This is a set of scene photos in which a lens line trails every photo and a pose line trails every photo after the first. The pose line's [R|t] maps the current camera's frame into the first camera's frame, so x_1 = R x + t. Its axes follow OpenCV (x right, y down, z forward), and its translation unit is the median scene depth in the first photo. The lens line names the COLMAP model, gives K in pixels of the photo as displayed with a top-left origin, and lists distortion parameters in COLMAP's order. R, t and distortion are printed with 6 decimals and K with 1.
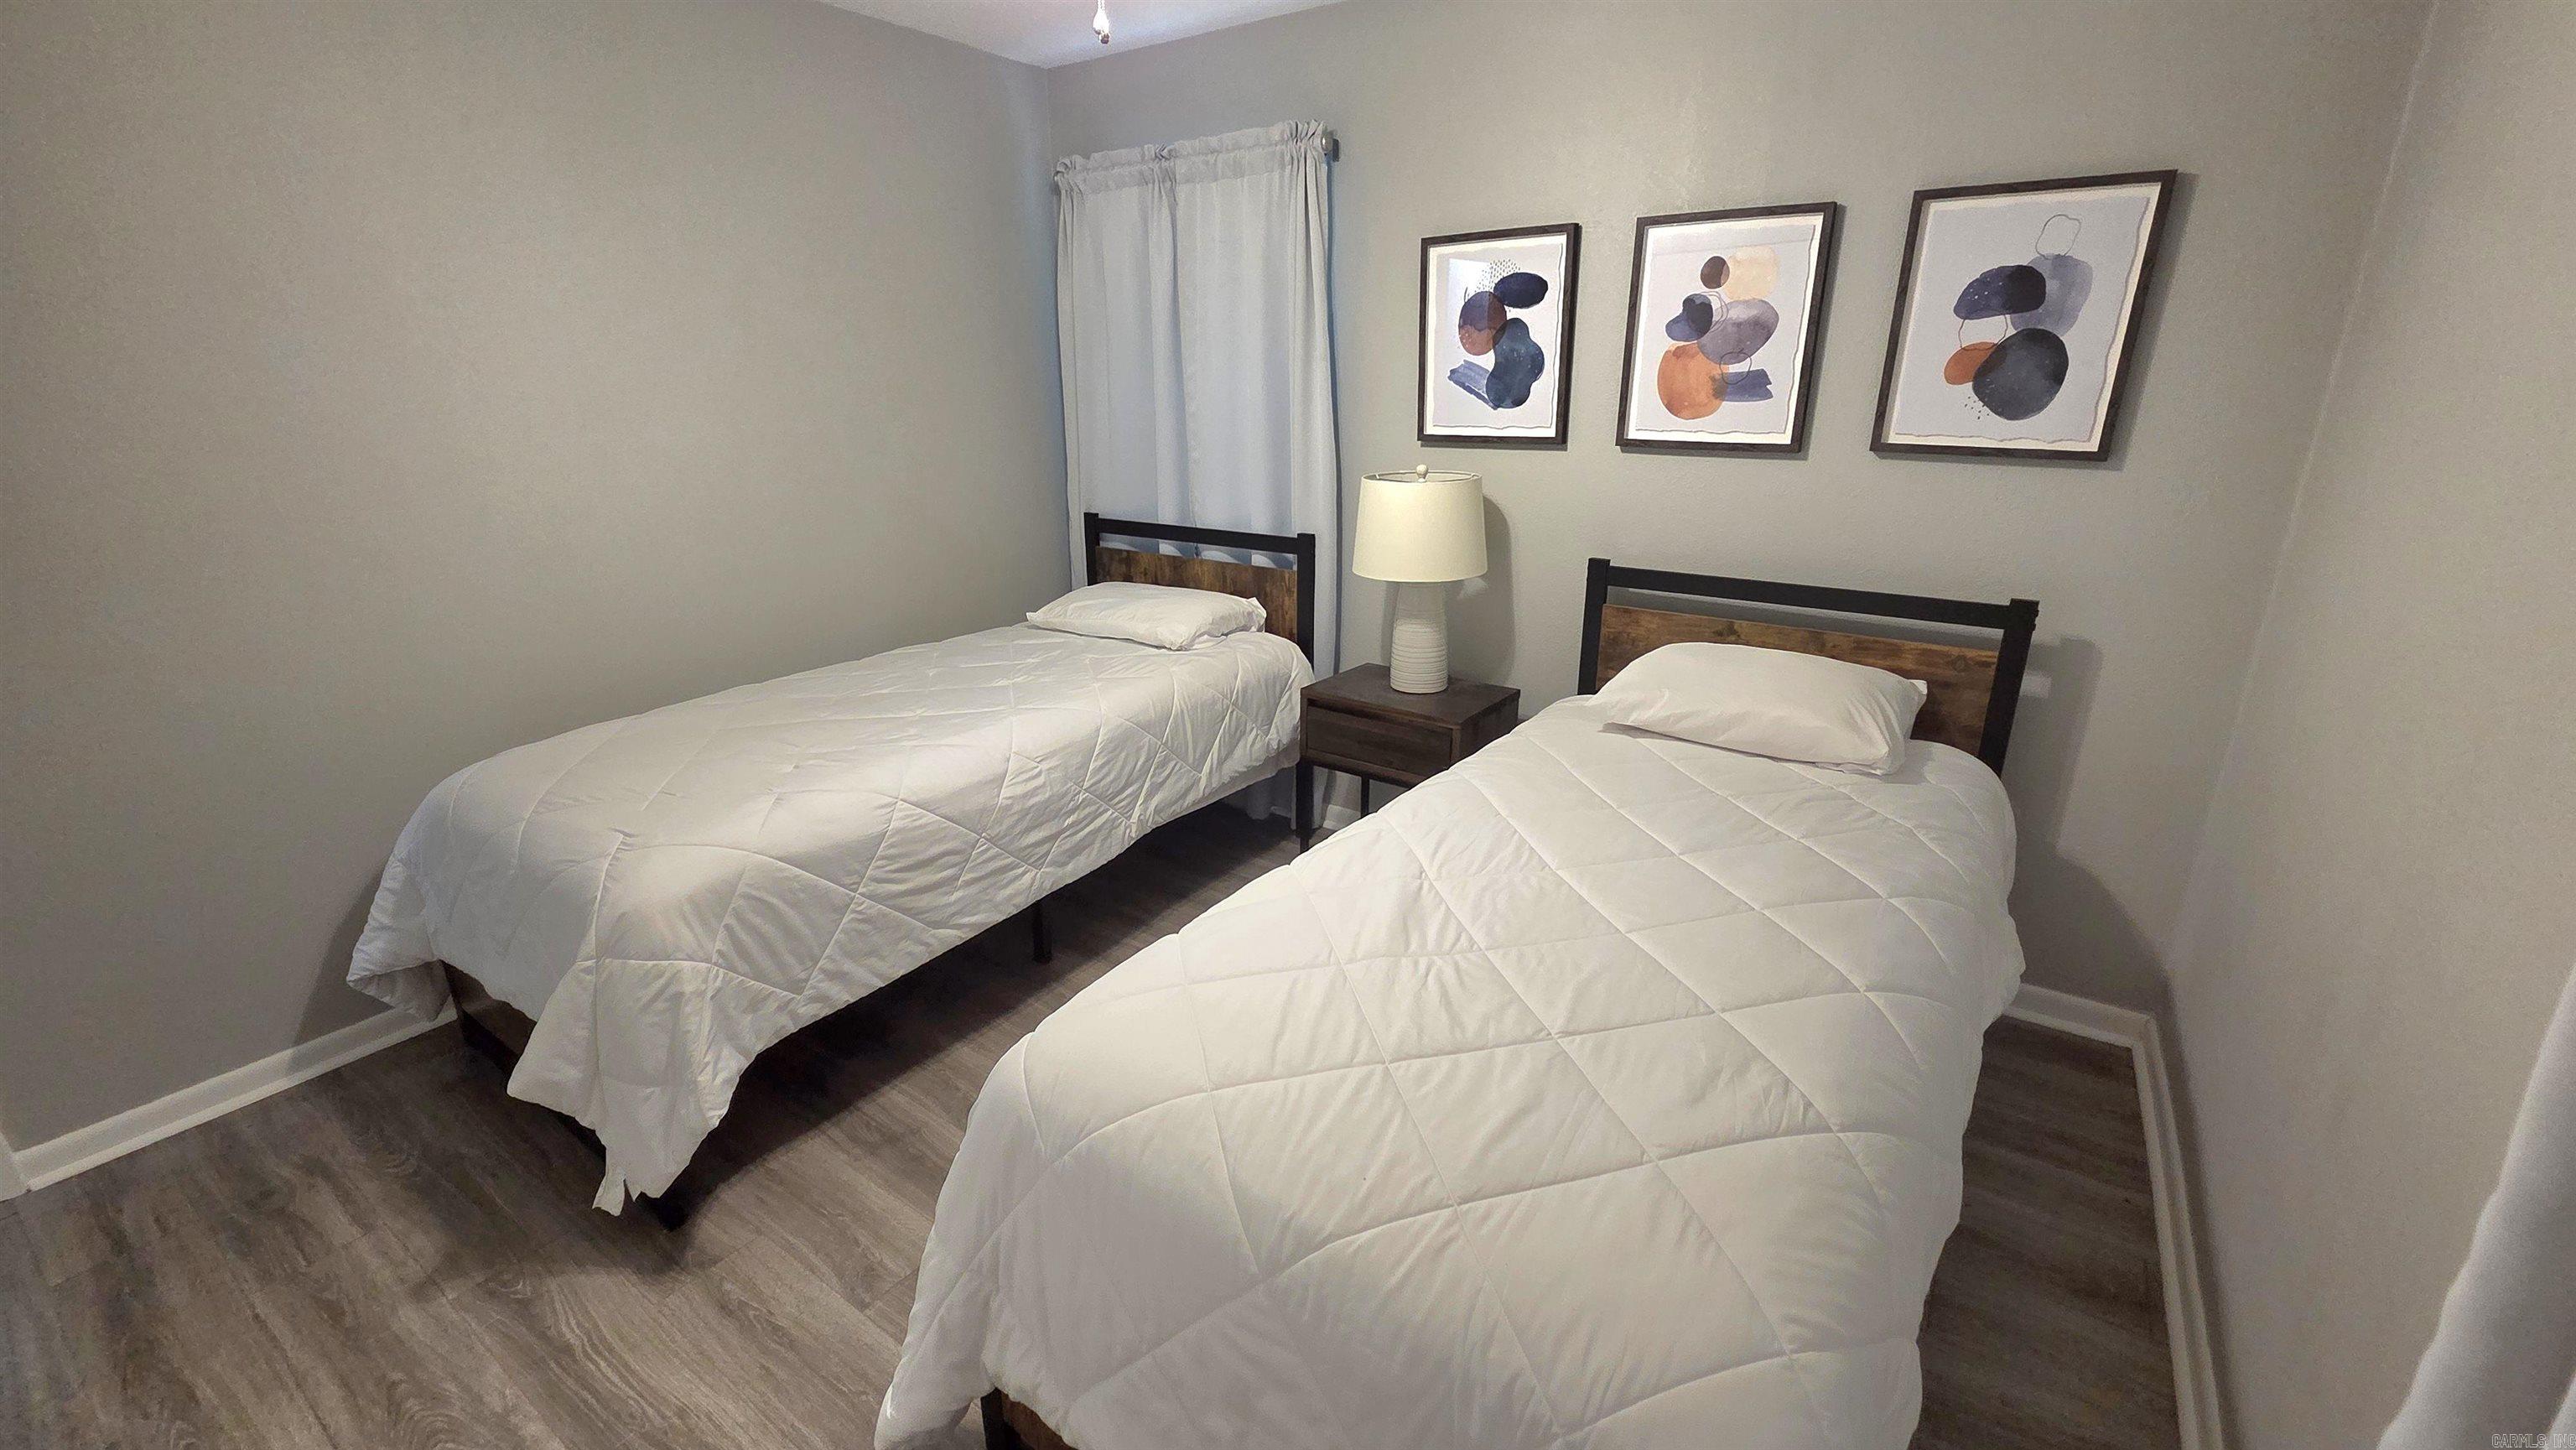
lens RADIAL K [[1051.2, 0, 1280.4], [0, 1051.2, 725.3], [0, 0, 1]] dist [0.000517, -0.000834]
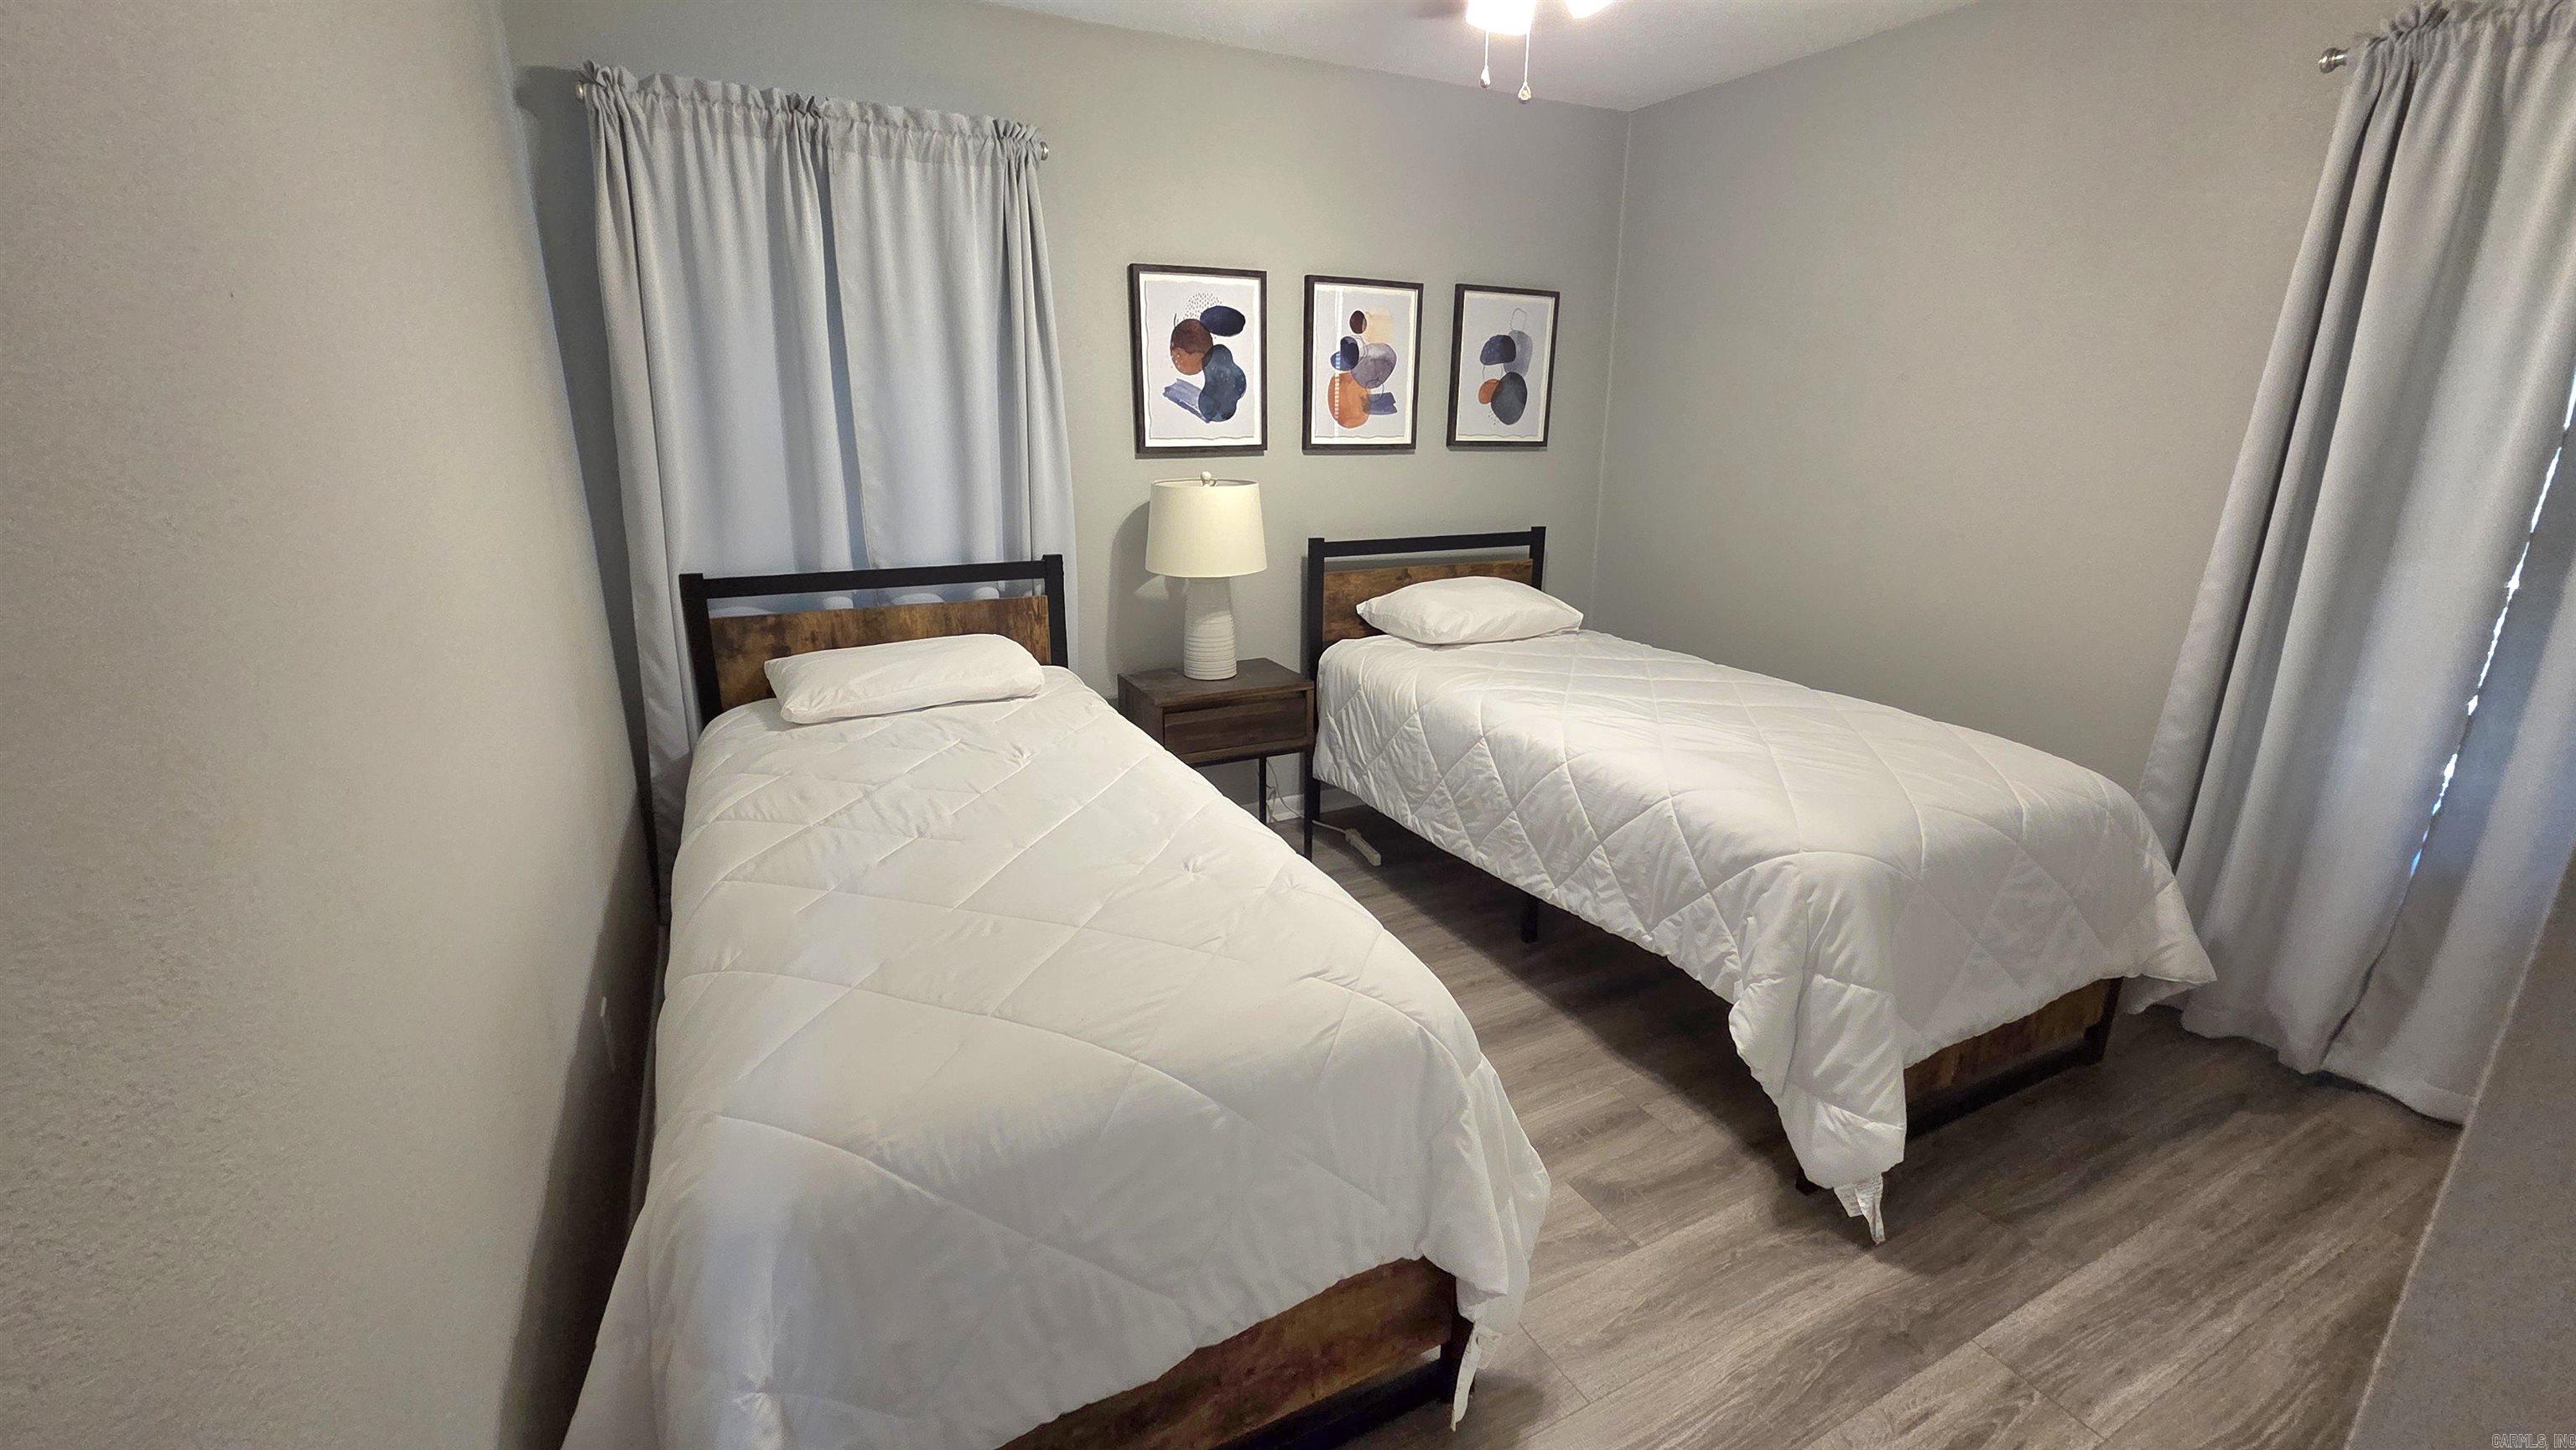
lens RADIAL K [[1051.2, 0, 1289.2], [0, 1051.2, 728.2], [0, 0, 1]] dist [0.000517, -0.000834]
pose [[0.456084, -0.245249, 0.855476, -0.898348], [0.276029, 0.952854, 0.126005, -0.114296], [-0.846047, 0.178667, 0.502278, 0.452965]]
